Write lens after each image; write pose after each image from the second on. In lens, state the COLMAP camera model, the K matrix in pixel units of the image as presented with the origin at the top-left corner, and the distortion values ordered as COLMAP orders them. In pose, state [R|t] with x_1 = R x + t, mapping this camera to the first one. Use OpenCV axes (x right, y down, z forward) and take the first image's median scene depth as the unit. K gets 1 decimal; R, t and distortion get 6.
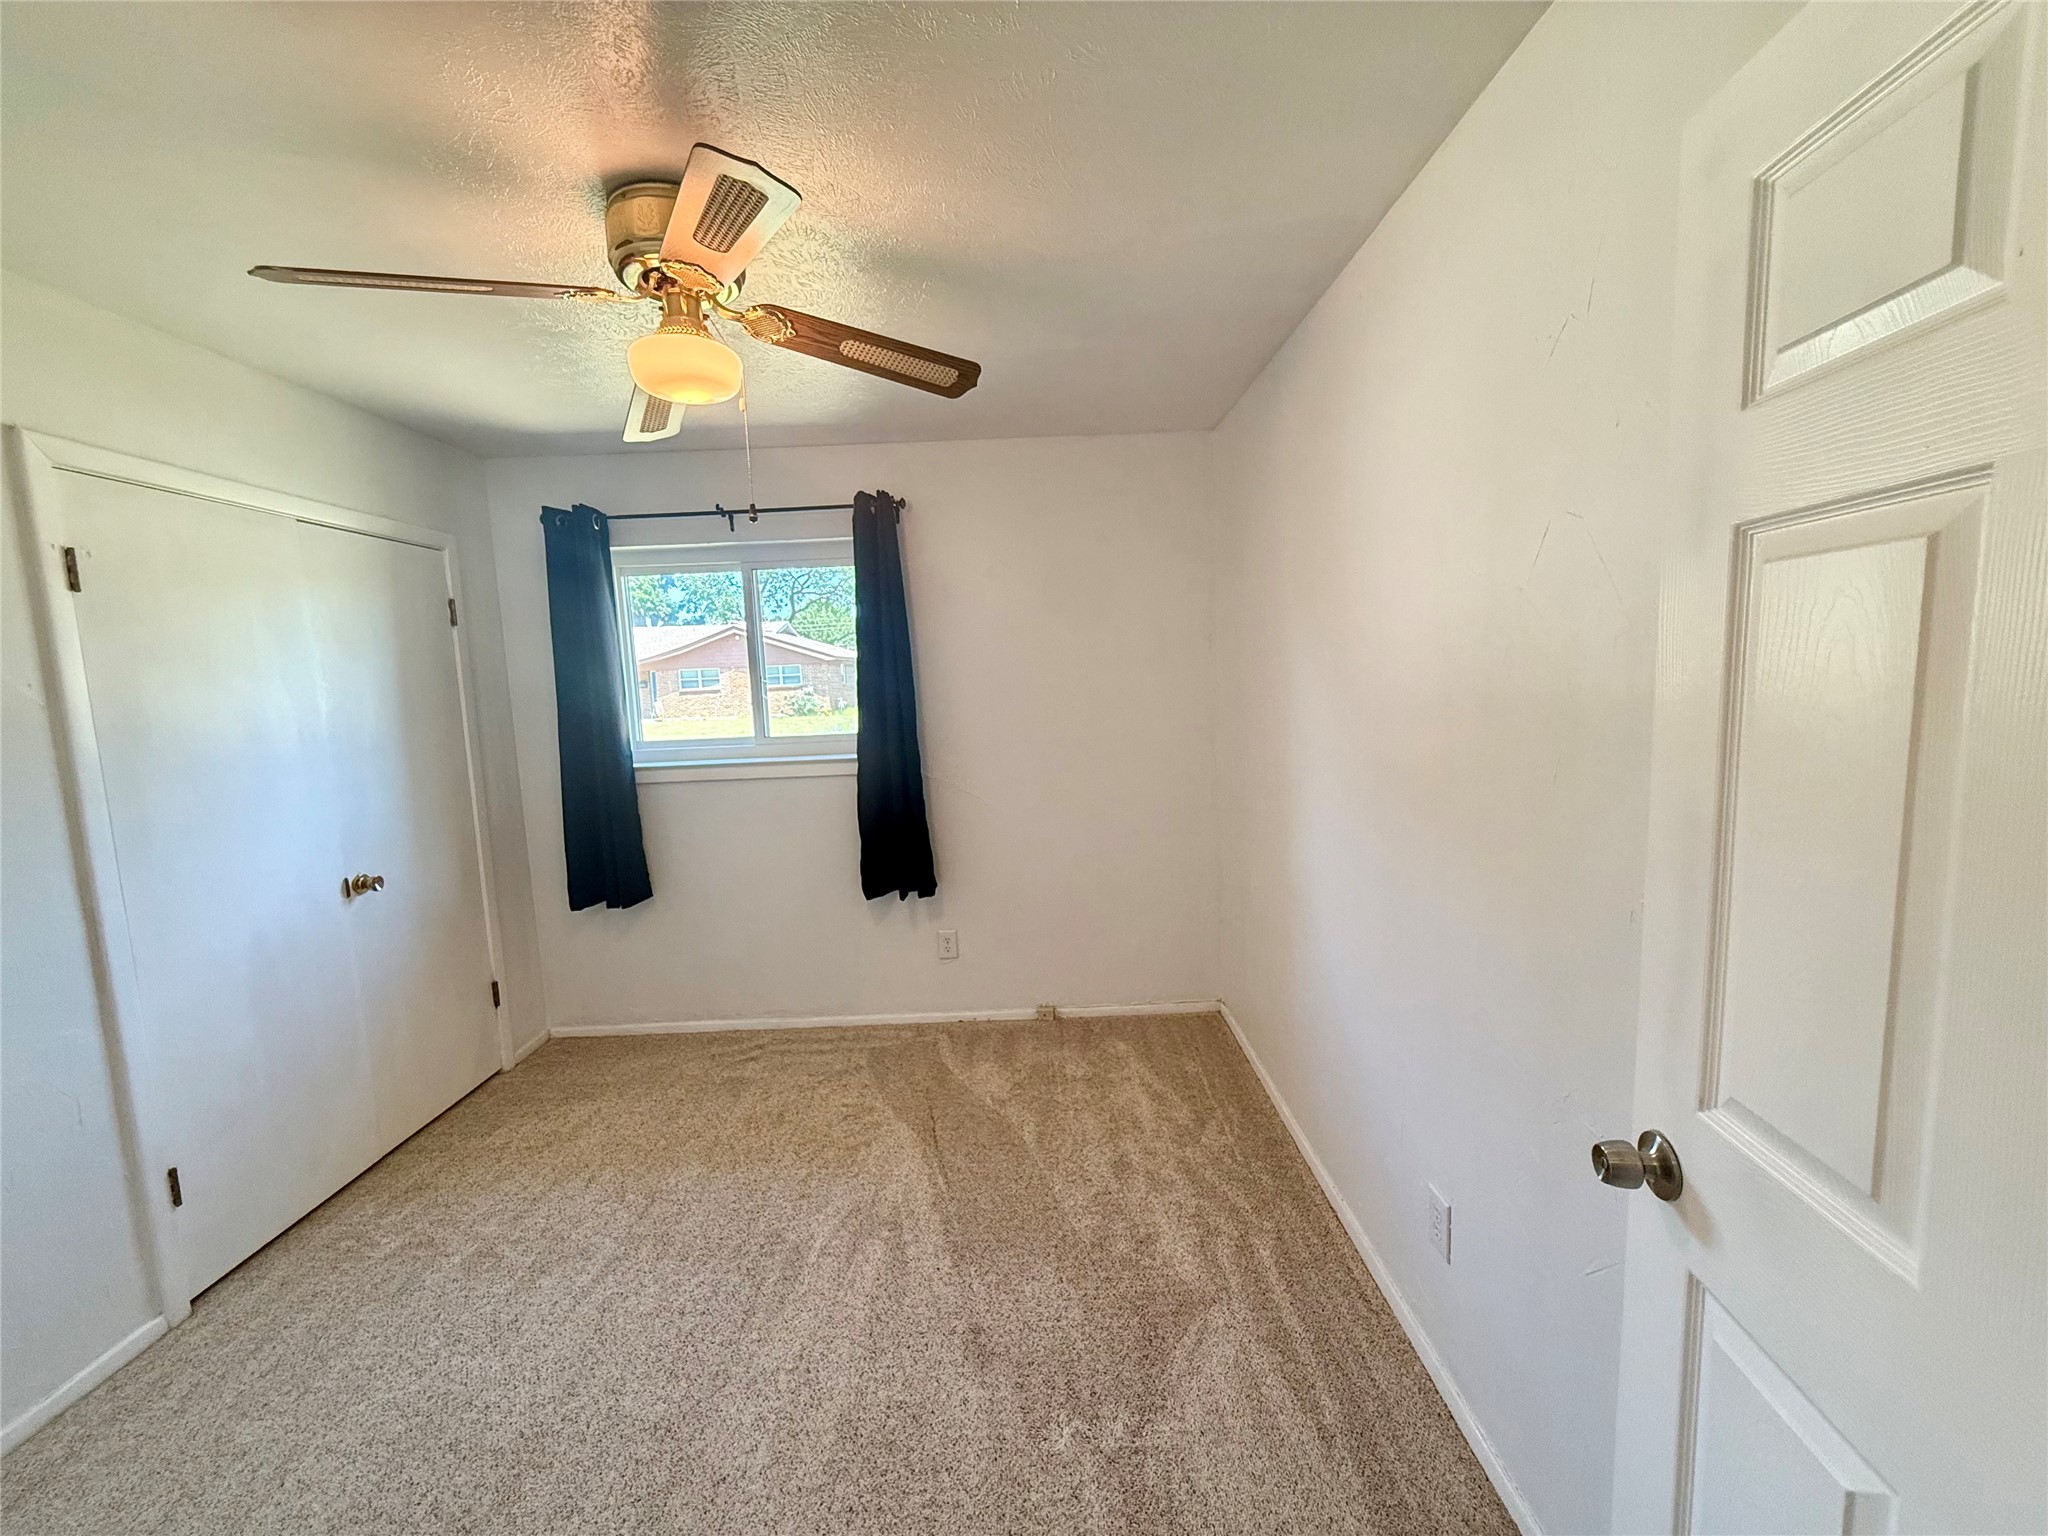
lens RADIAL K [[821.6, 0, 1026.3], [0, 821.6, 763.8], [0, 0, 1]] dist [0.003167, 0.000203]
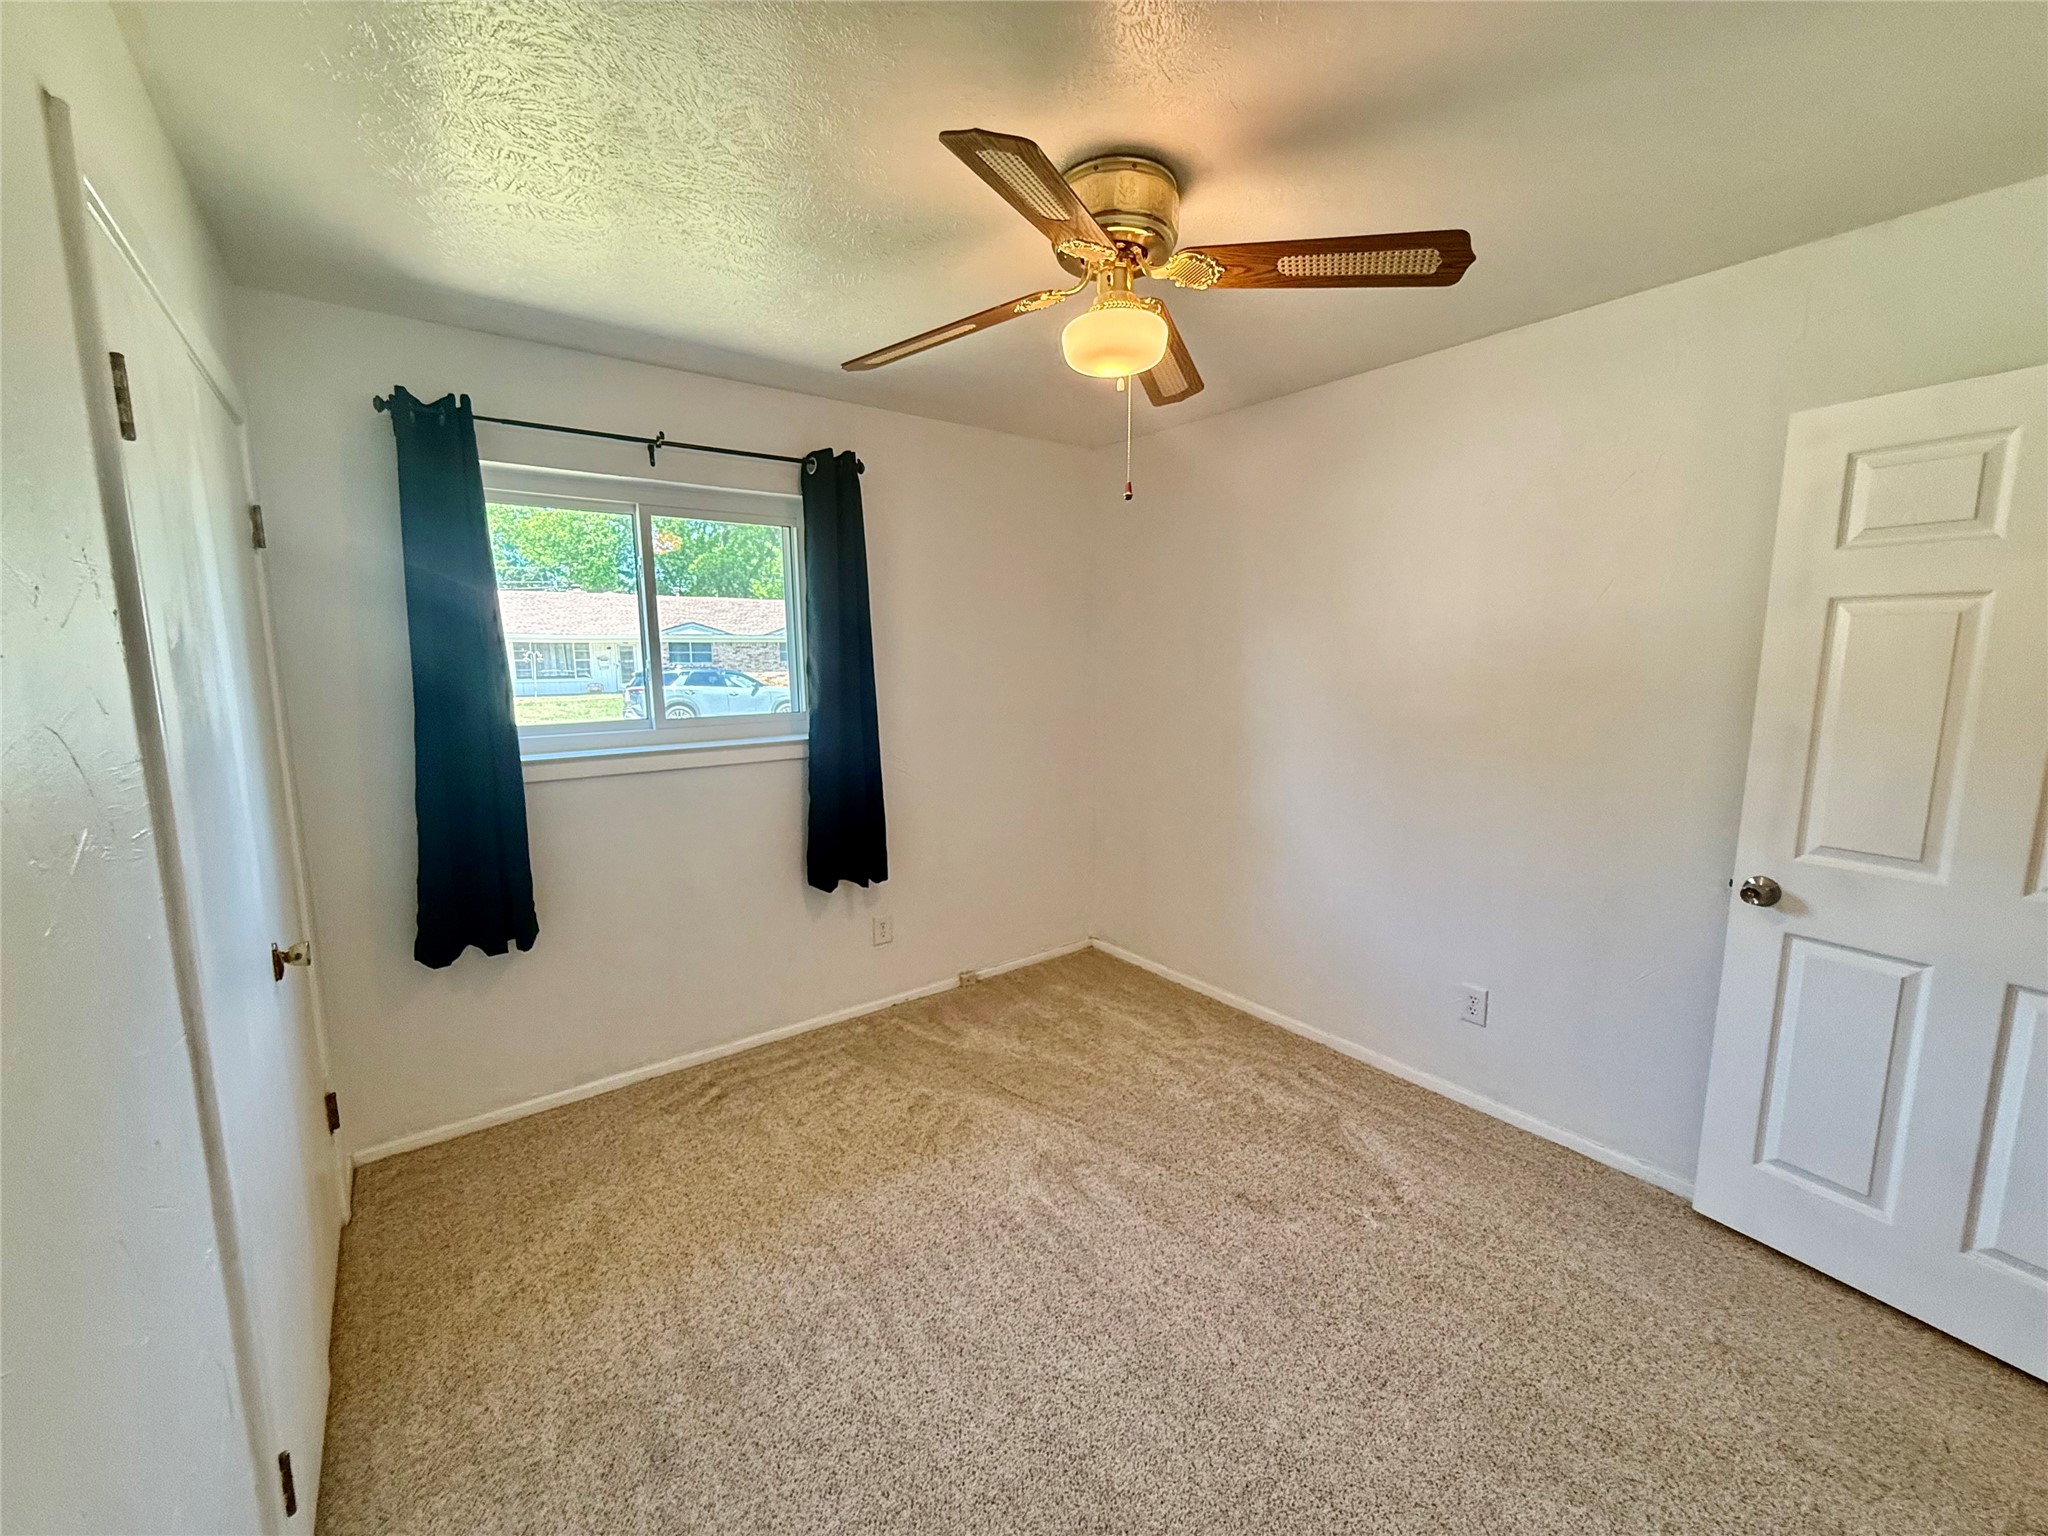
lens RADIAL K [[821.6, 0, 1025.4], [0, 821.6, 763.0], [0, 0, 1]] dist [0.003167, 0.000203]
pose [[0.792333, -0.047341, 0.608249, -0.584515], [0.040530, 0.998867, 0.024947, 0.006060], [-0.608741, 0.004886, 0.793354, 0.132375]]
